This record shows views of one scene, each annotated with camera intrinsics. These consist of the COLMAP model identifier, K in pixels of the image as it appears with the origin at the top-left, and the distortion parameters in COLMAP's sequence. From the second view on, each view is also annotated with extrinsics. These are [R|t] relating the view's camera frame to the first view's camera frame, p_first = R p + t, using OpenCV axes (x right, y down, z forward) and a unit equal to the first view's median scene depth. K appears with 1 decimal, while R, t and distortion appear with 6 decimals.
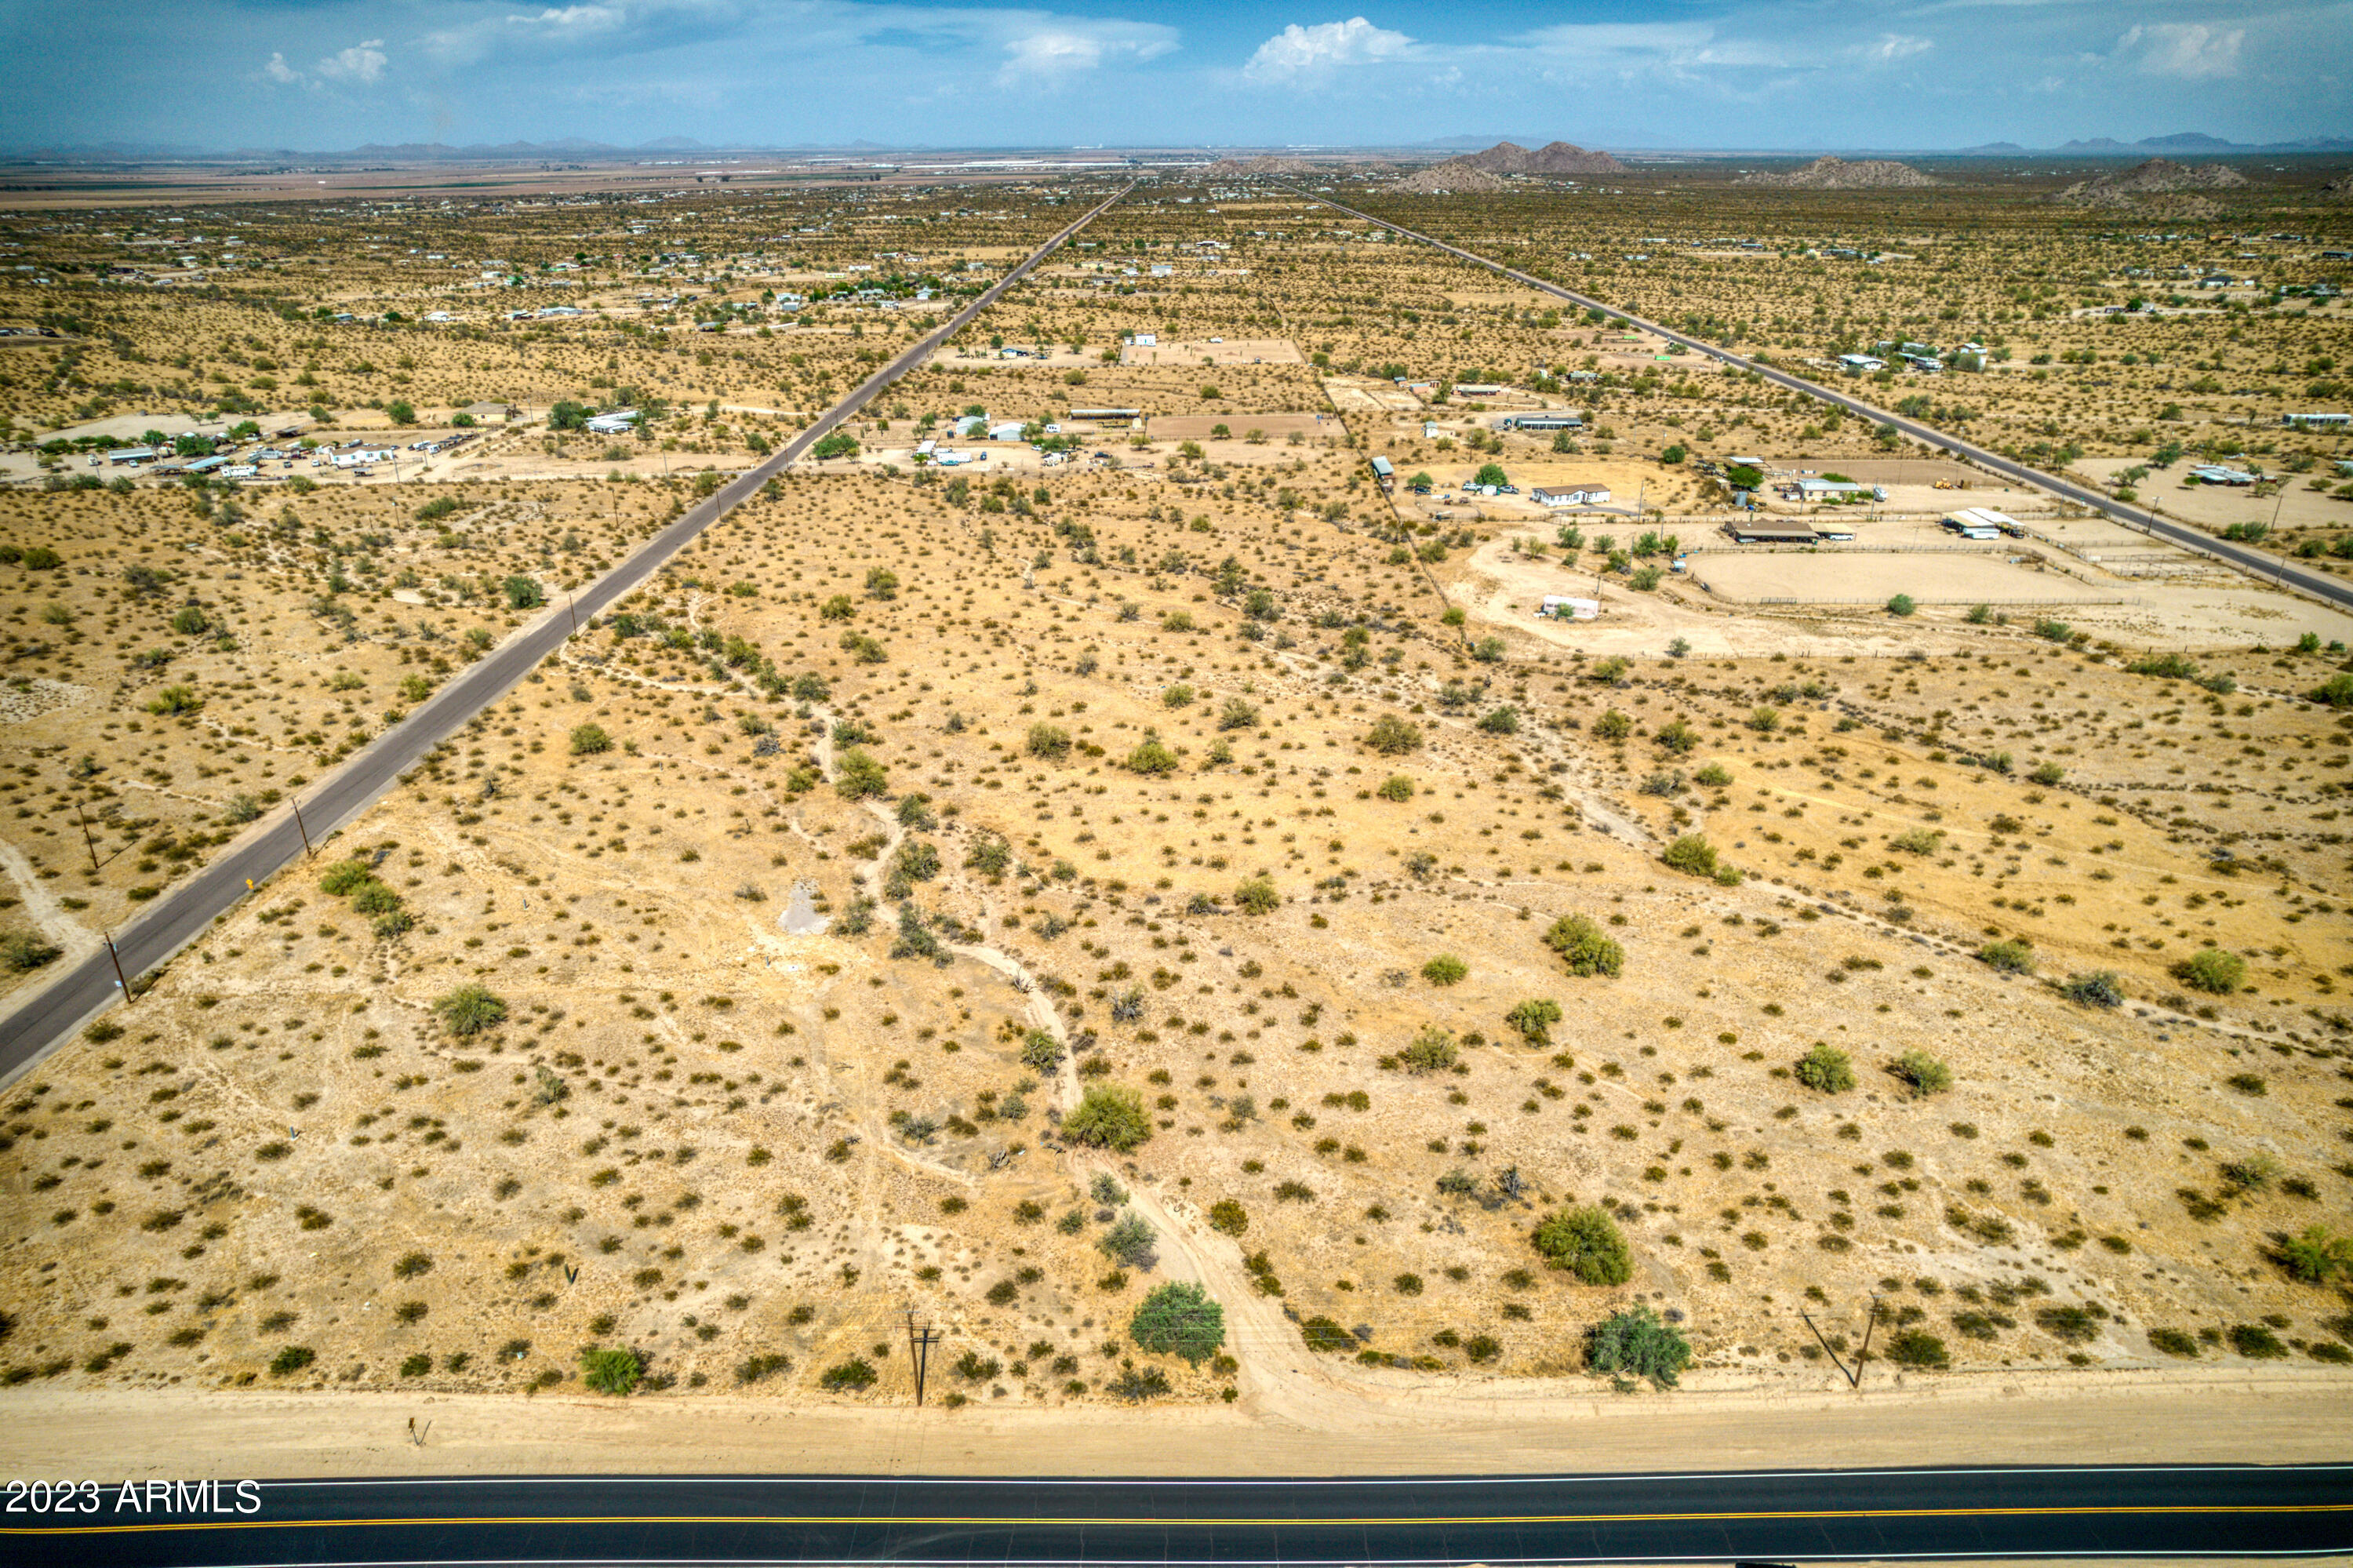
lens RADIAL K [[1558.8, 0, 1161.6], [0, 1558.8, 788.9], [0, 0, 1]] dist [-0.089893, 0.084998]
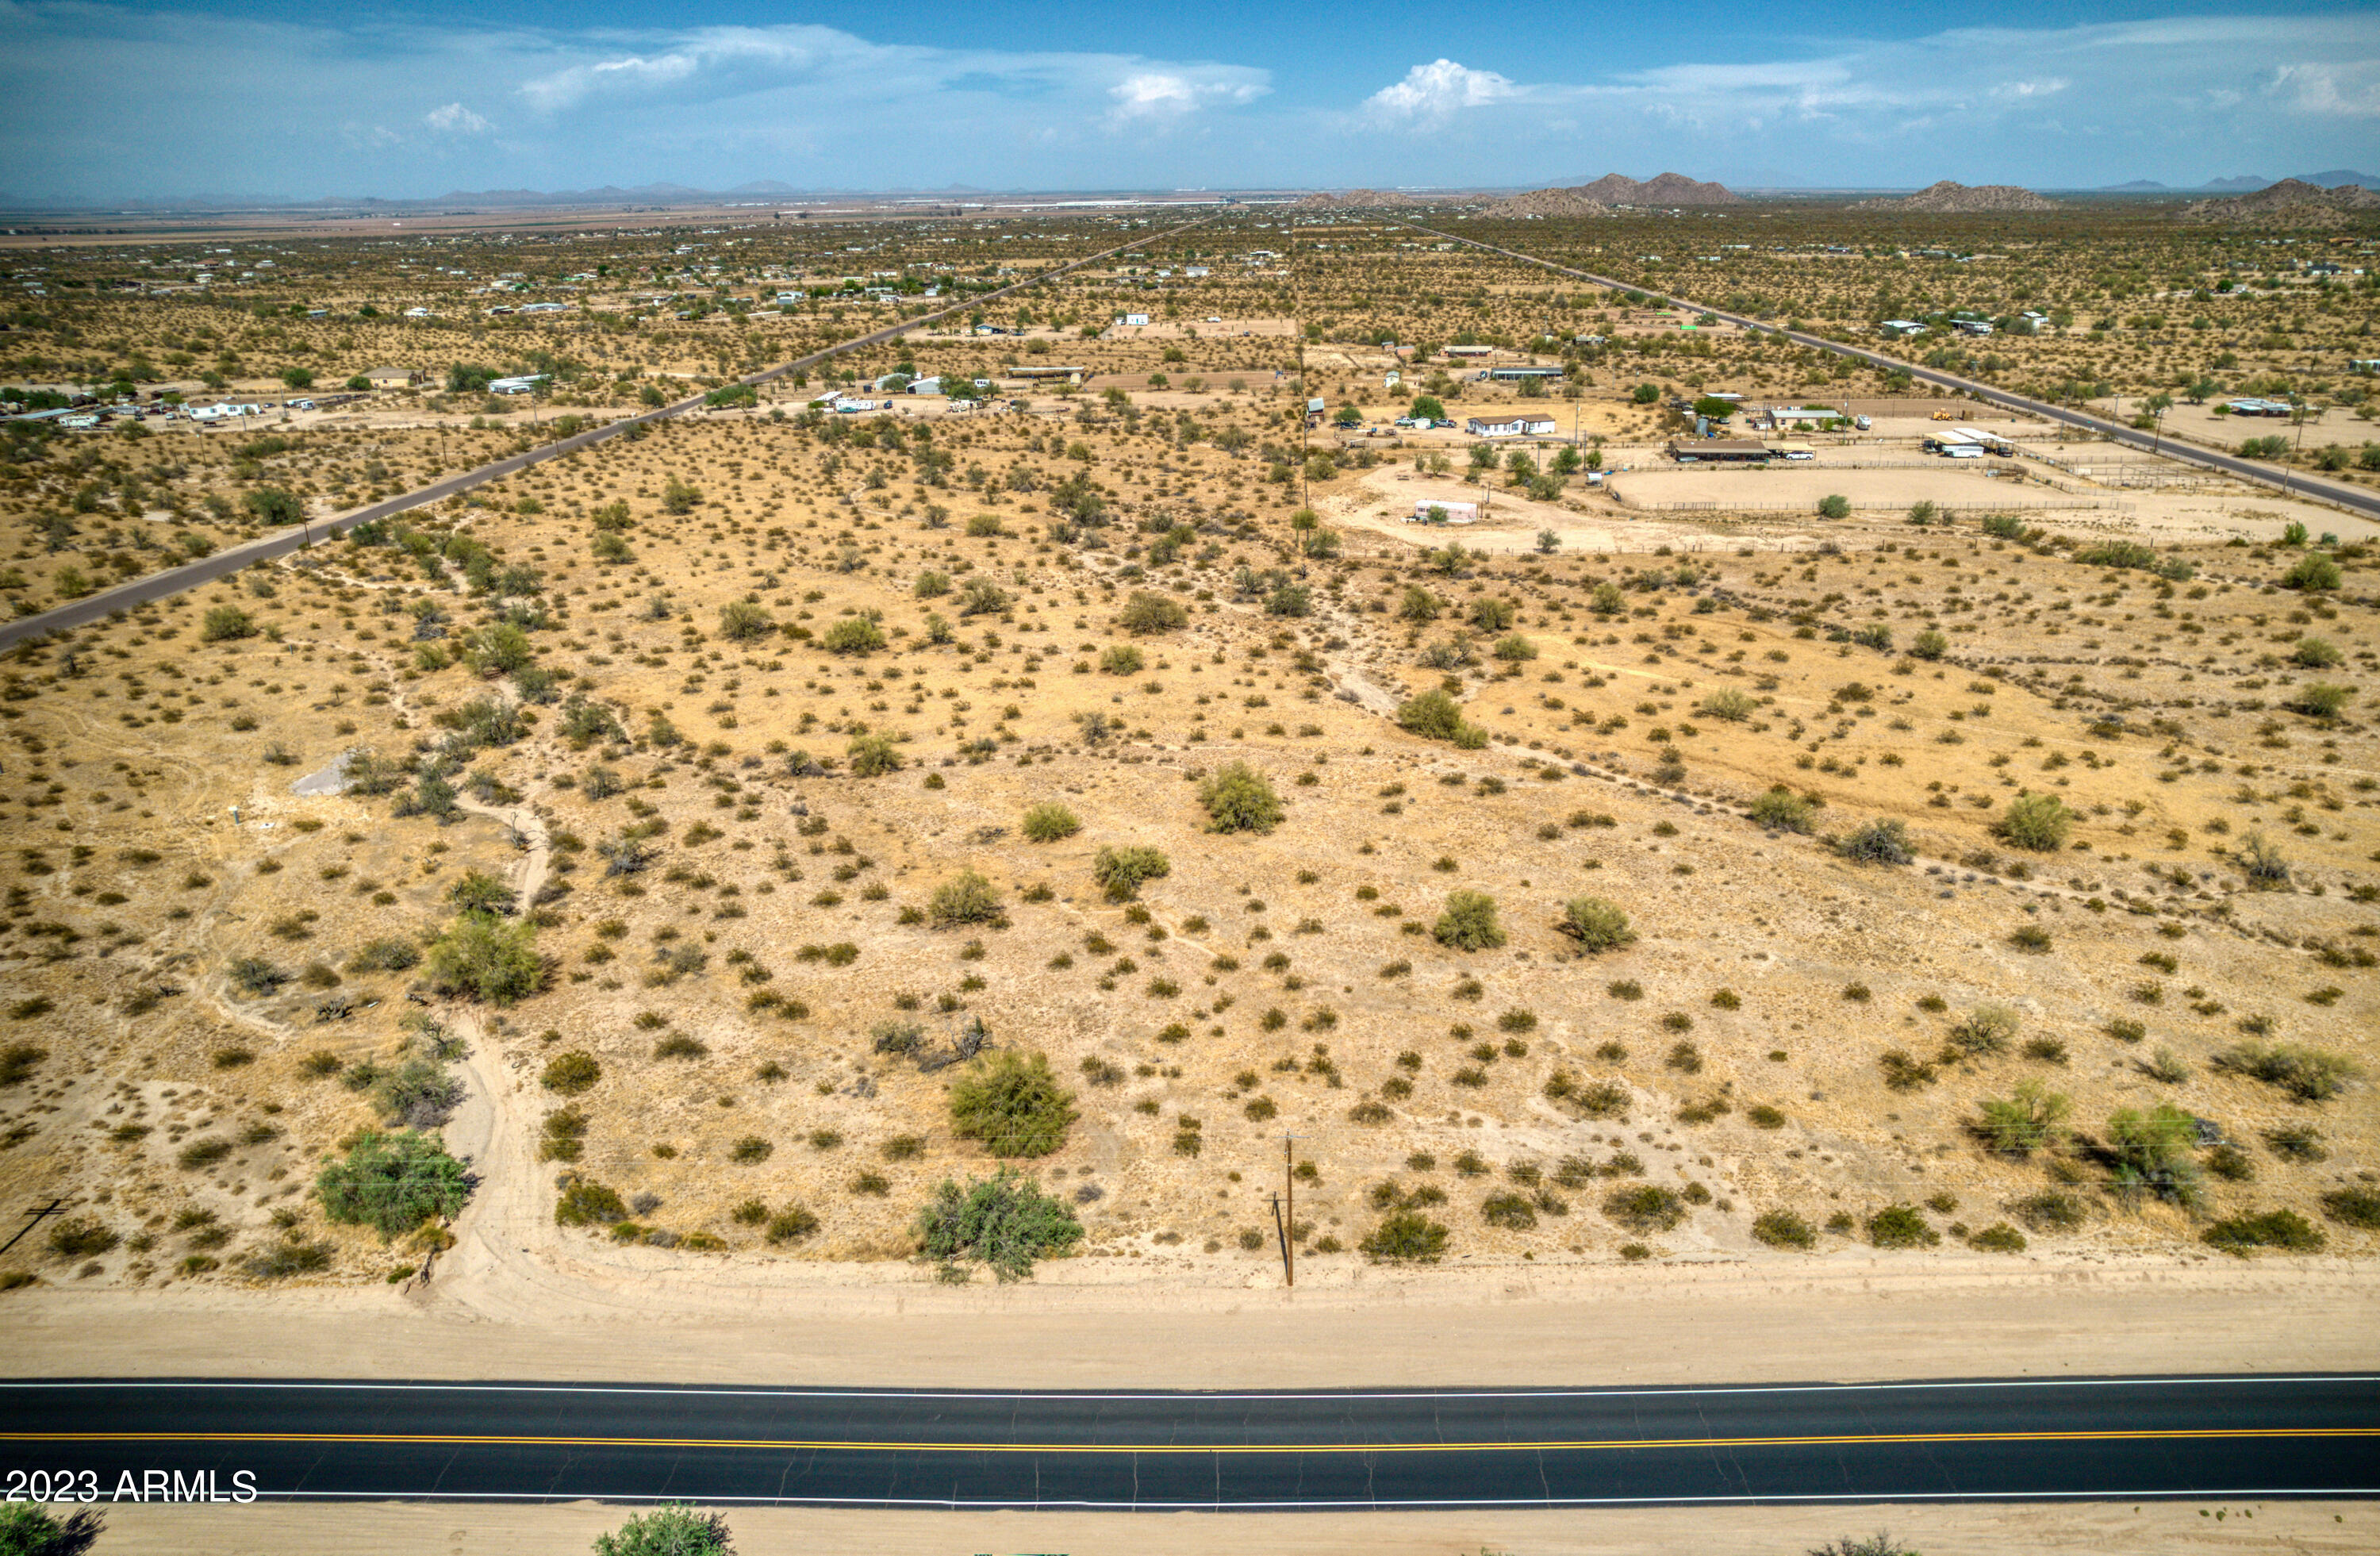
lens RADIAL K [[1641.6, 0, 1233.8], [0, 1641.6, 772.0], [0, 0, 1]] dist [-0.068963, 0.045404]
pose [[0.999795, 0.003394, -0.019968, 0.275267], [-0.004431, 0.998630, -0.052133, 0.125312], [0.019764, 0.052211, 0.998440, 0.161319]]
